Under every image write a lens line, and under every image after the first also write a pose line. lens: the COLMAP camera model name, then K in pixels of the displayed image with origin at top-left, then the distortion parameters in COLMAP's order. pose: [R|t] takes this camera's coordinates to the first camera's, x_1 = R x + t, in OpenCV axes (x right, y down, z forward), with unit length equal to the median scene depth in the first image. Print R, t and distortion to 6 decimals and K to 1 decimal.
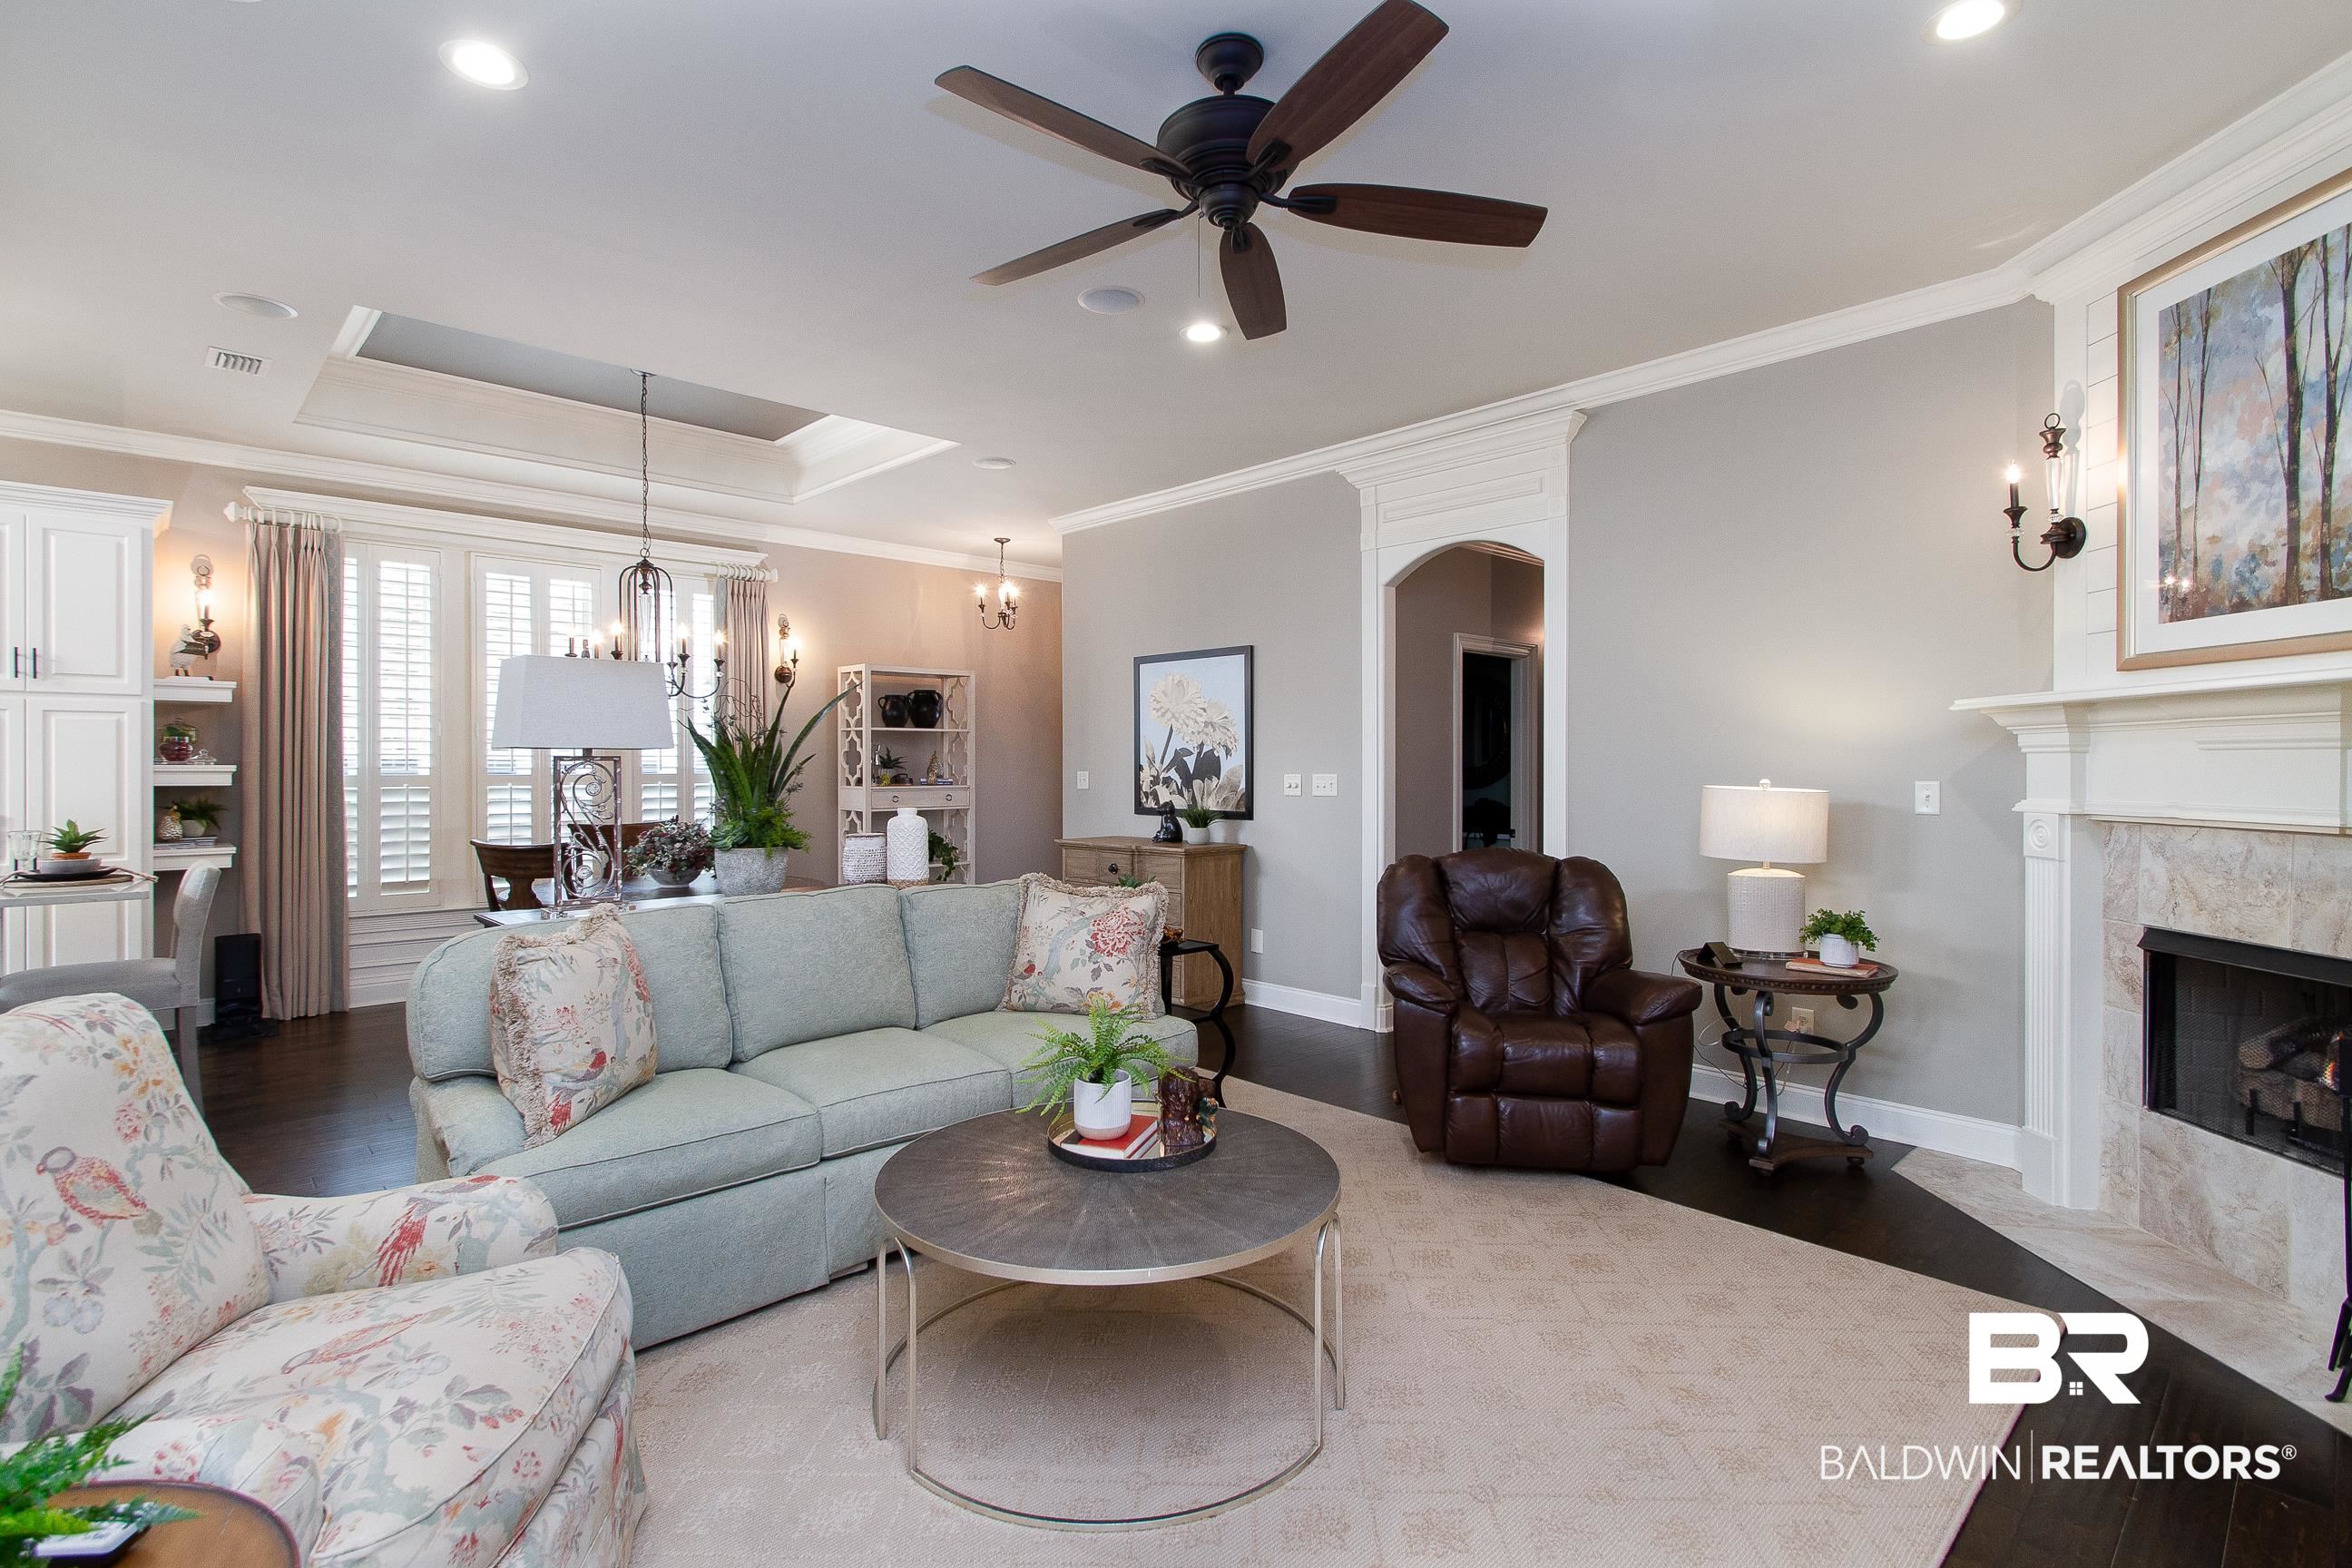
lens RADIAL K [[1110.8, 0, 1152.4], [0, 1110.8, 765.0], [0, 0, 1]] dist [-0.000018, -0.001515]
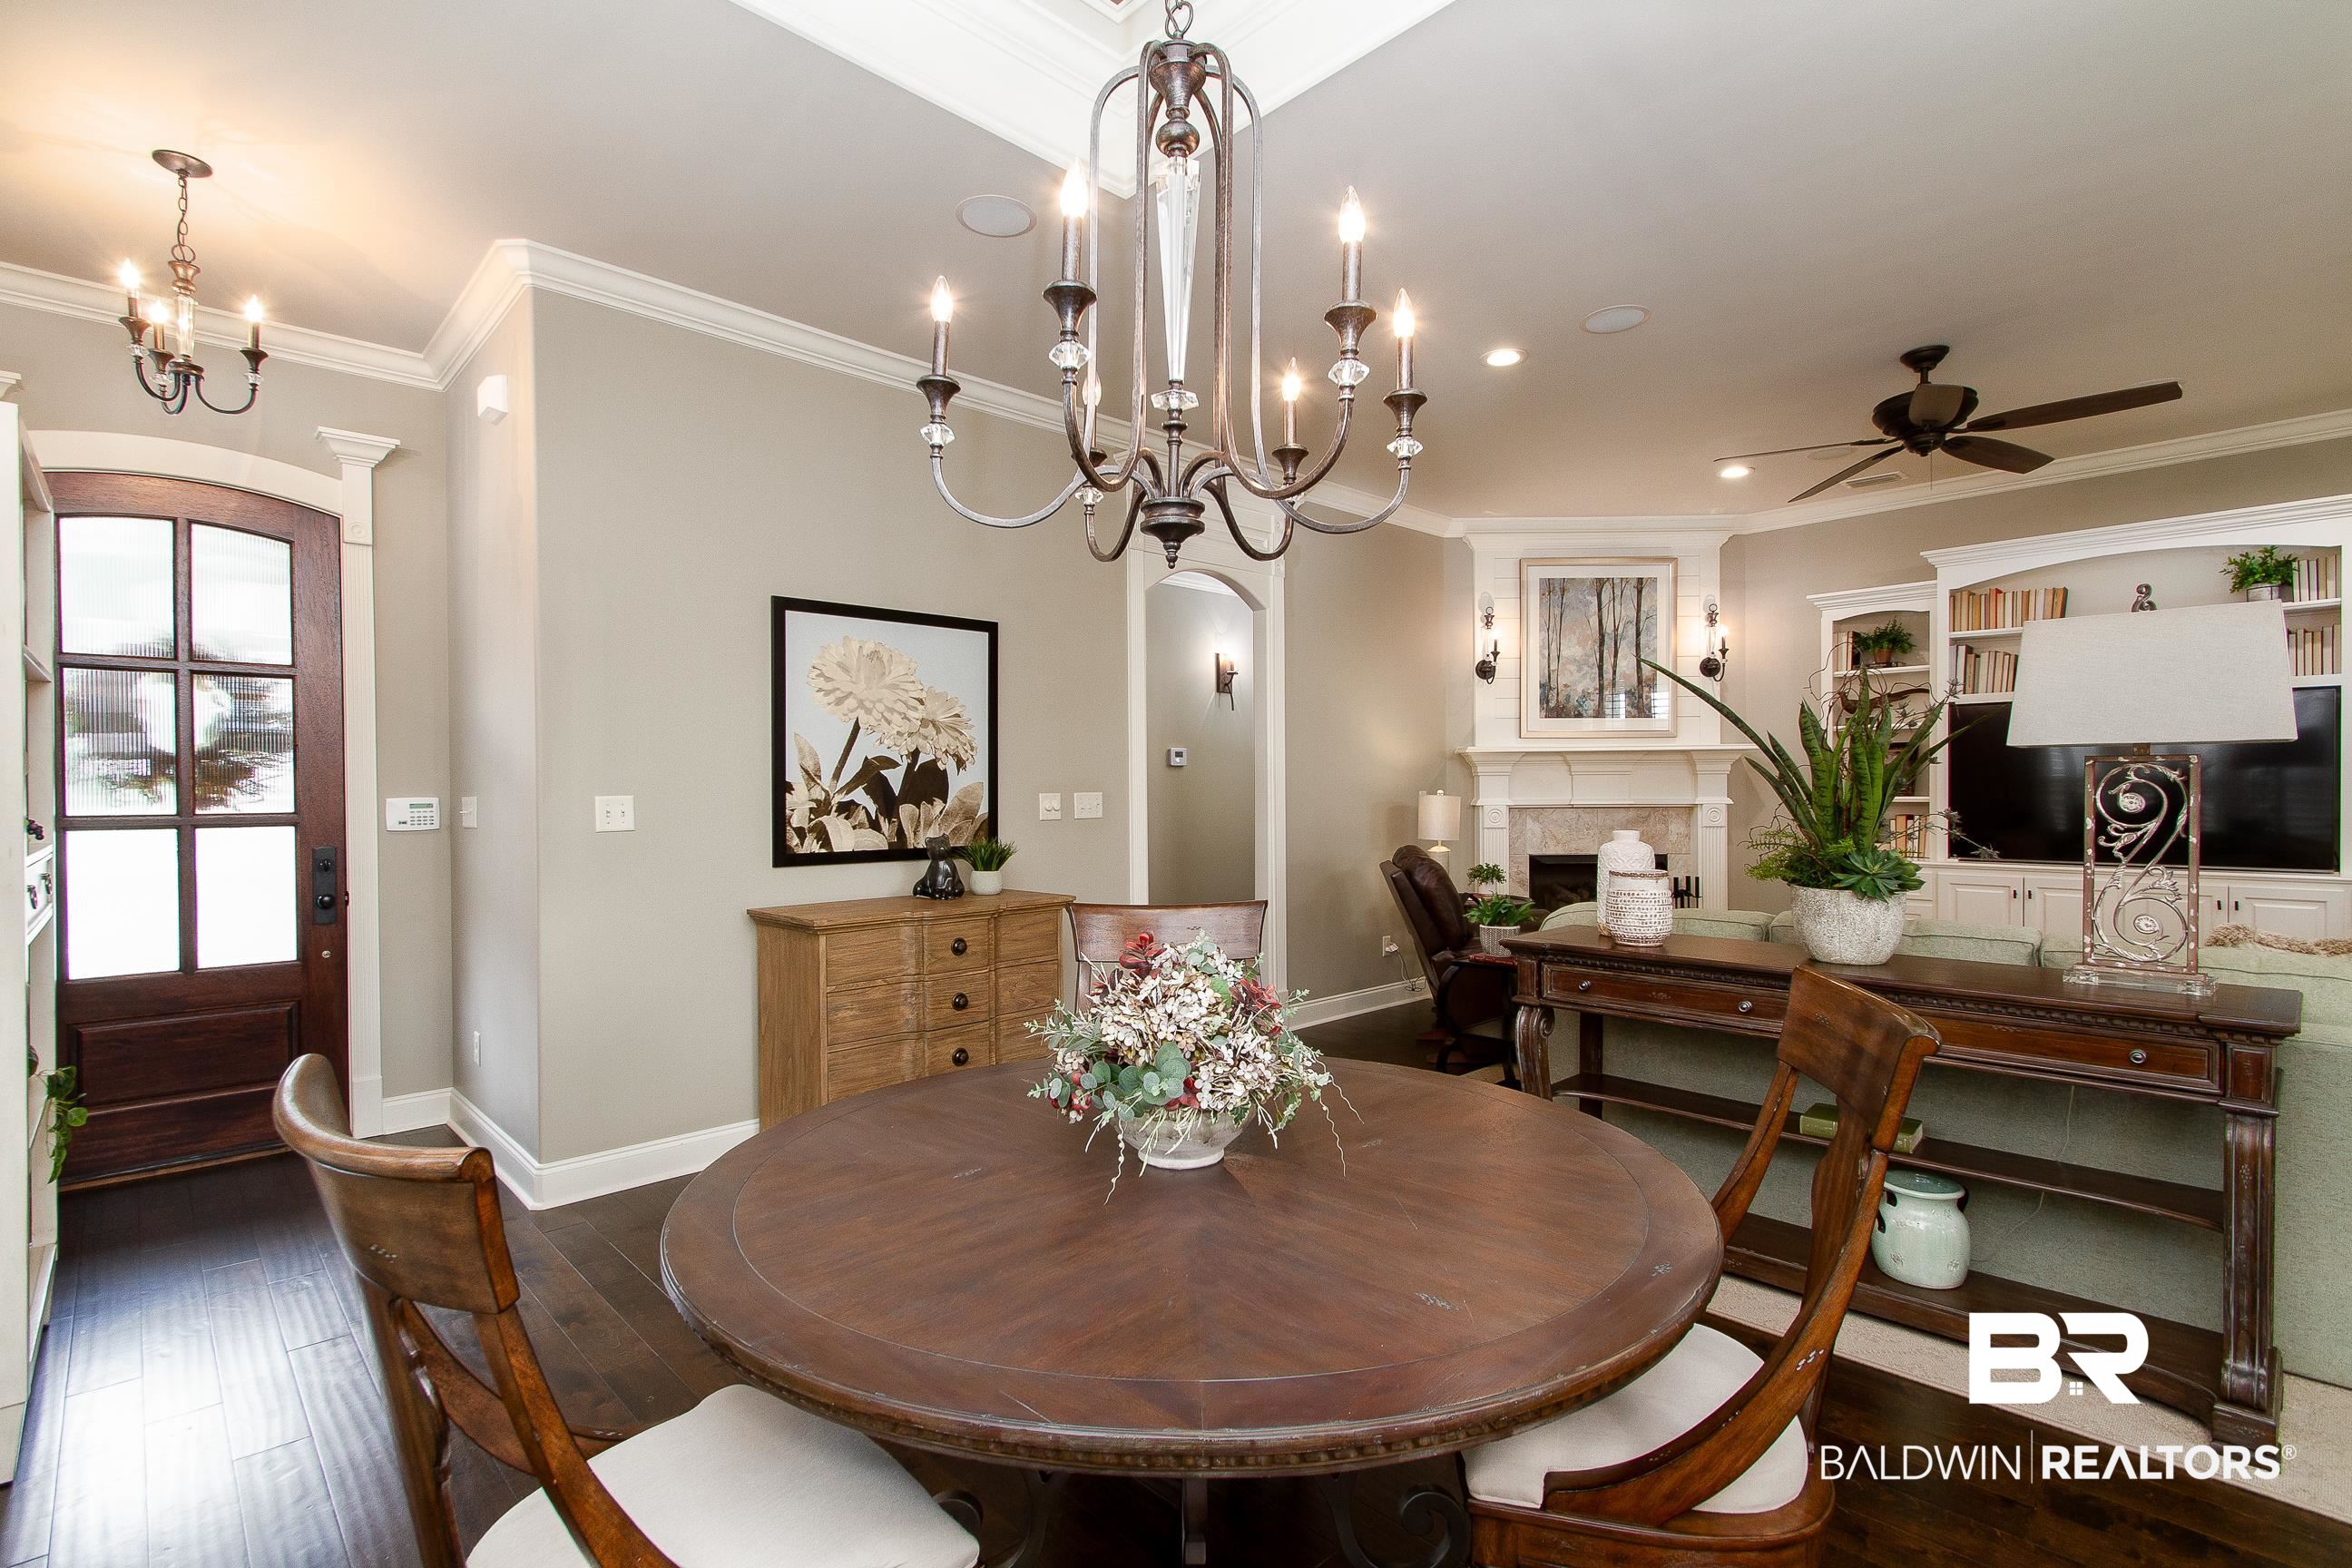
lens RADIAL K [[1110.8, 0, 1170.8], [0, 1110.8, 796.9], [0, 0, 1]] dist [-0.000018, -0.001515]
pose [[-0.016827, -0.008270, 0.999824, -1.223320], [0.005098, 0.999952, 0.008357, 0.007801], [-0.999845, 0.005238, -0.016784, 1.654263]]
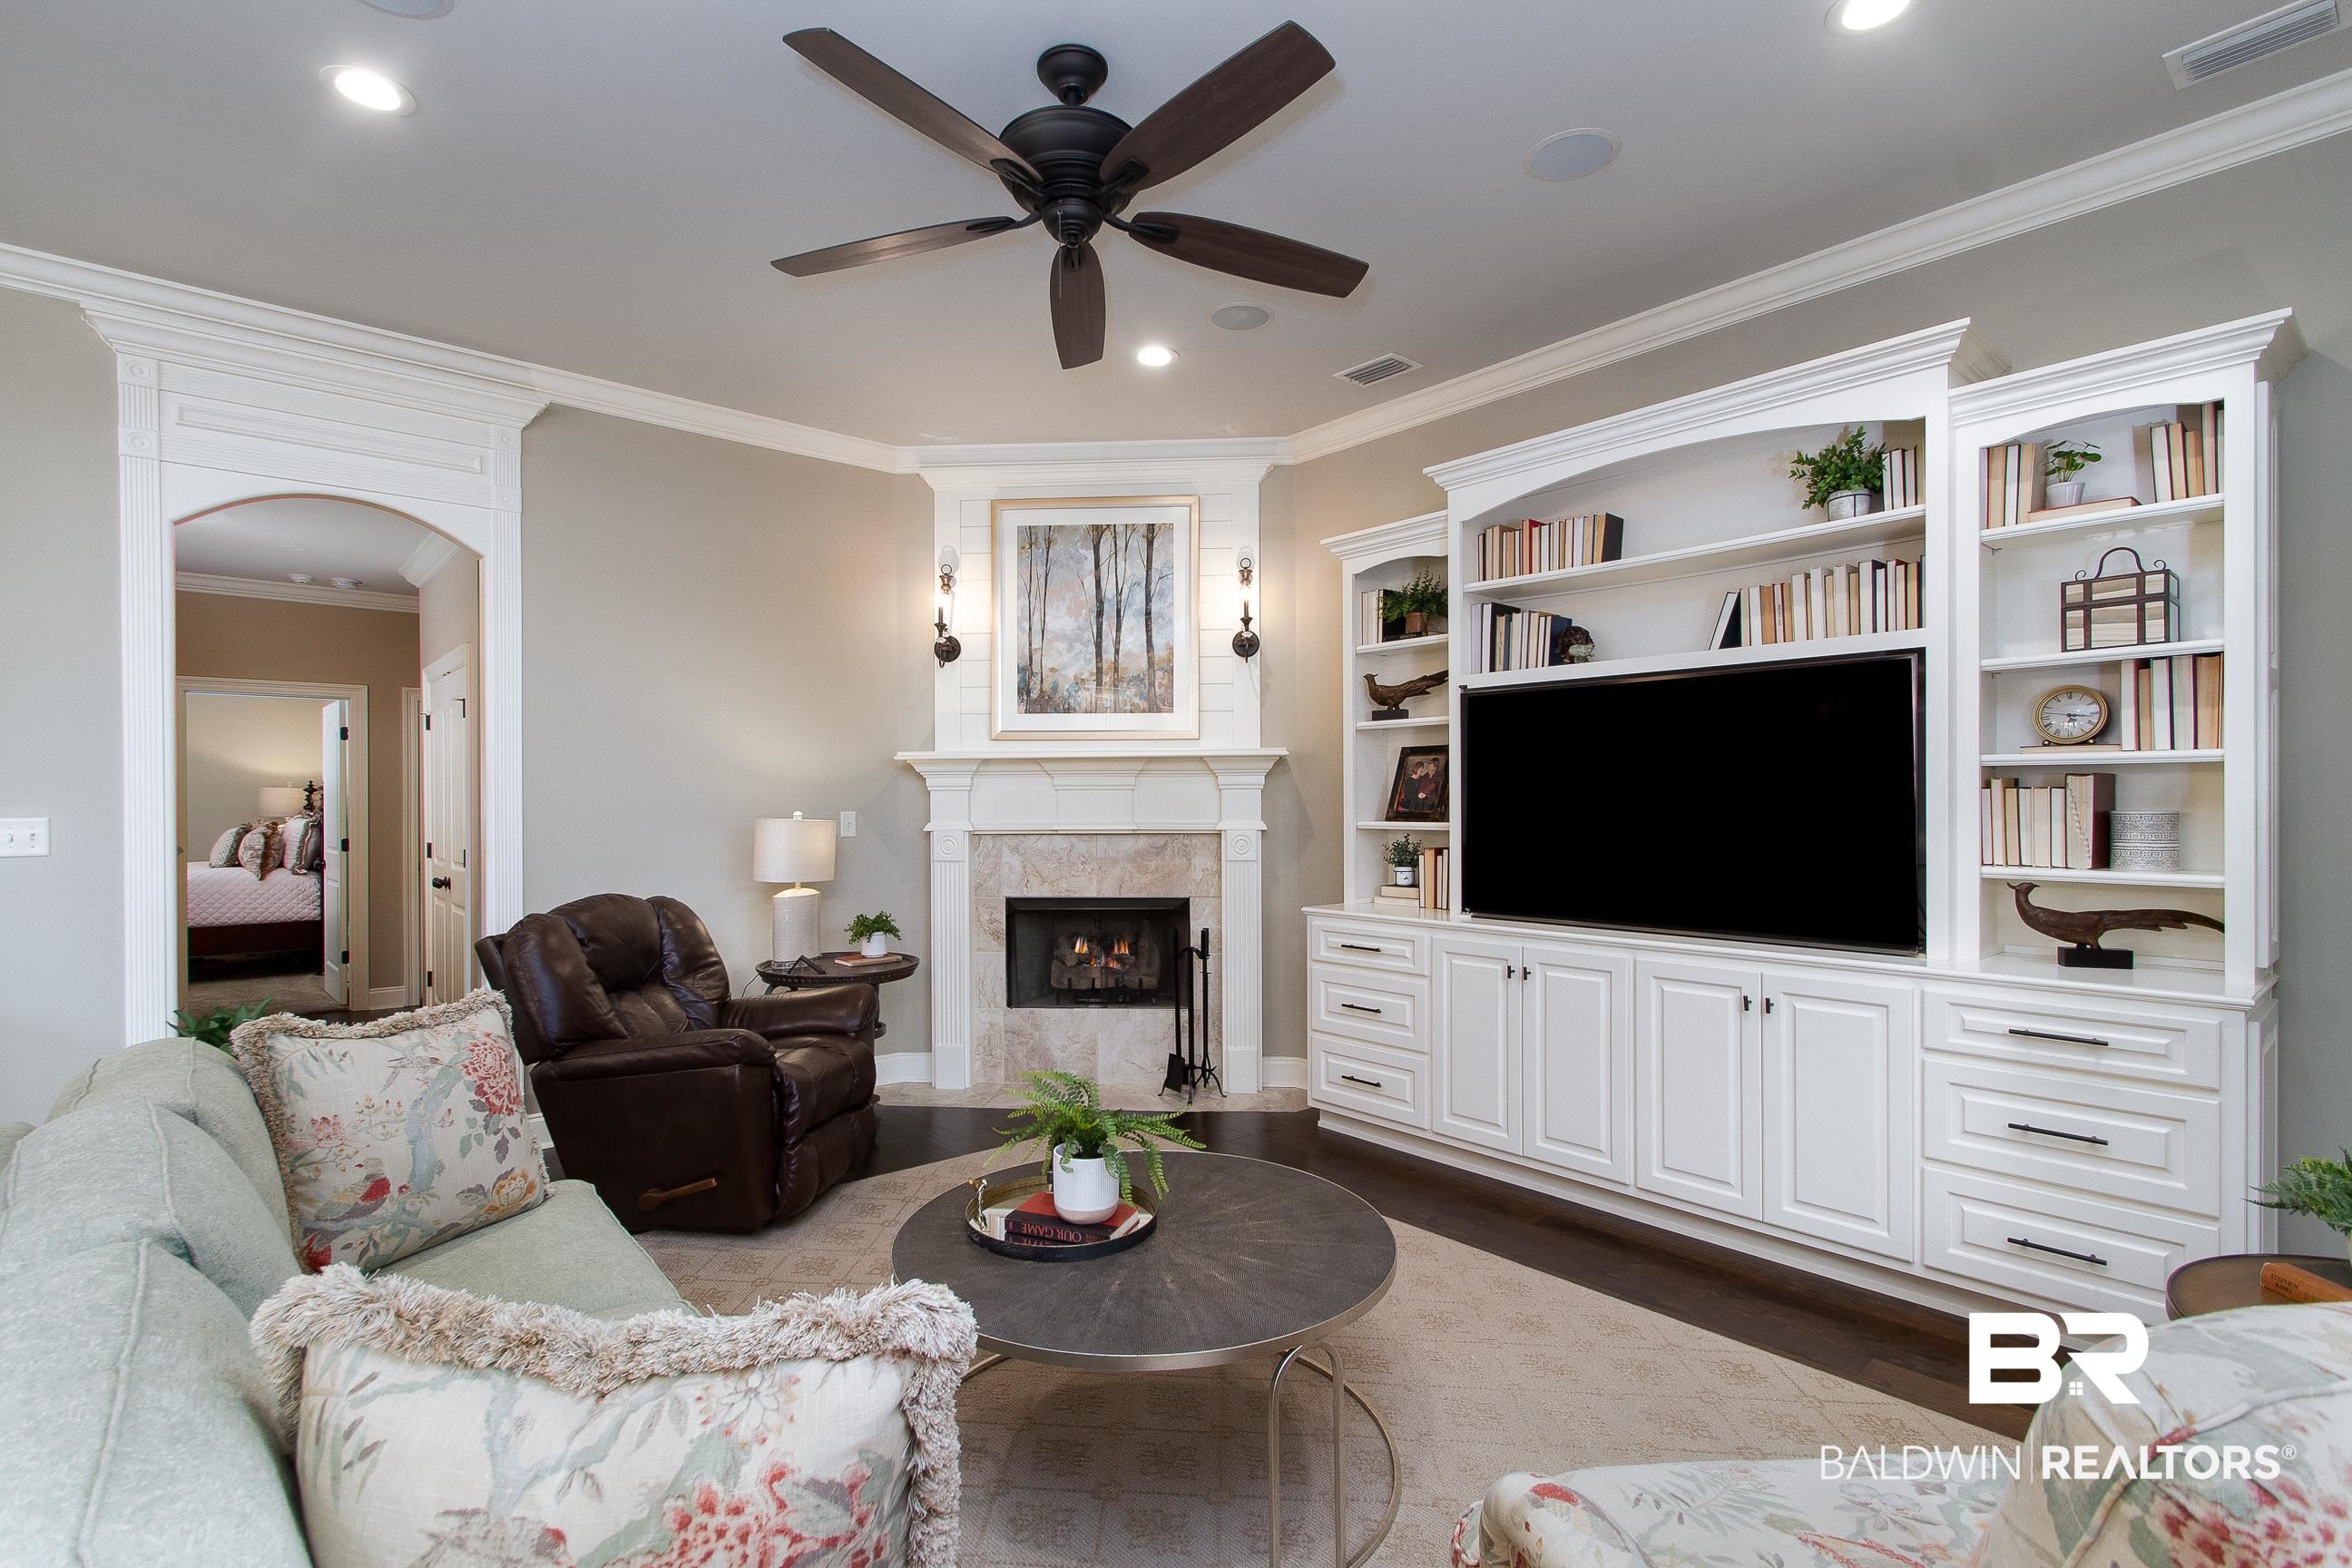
lens RADIAL K [[1110.8, 0, 1167.3], [0, 1110.8, 799.8], [0, 0, 1]] dist [-0.000018, -0.001515]
pose [[0.023711, -0.001737, 0.999717, -0.697651], [0.002956, 0.999994, 0.001667, -0.000154], [-0.999714, 0.002916, 0.023716, 0.684710]]
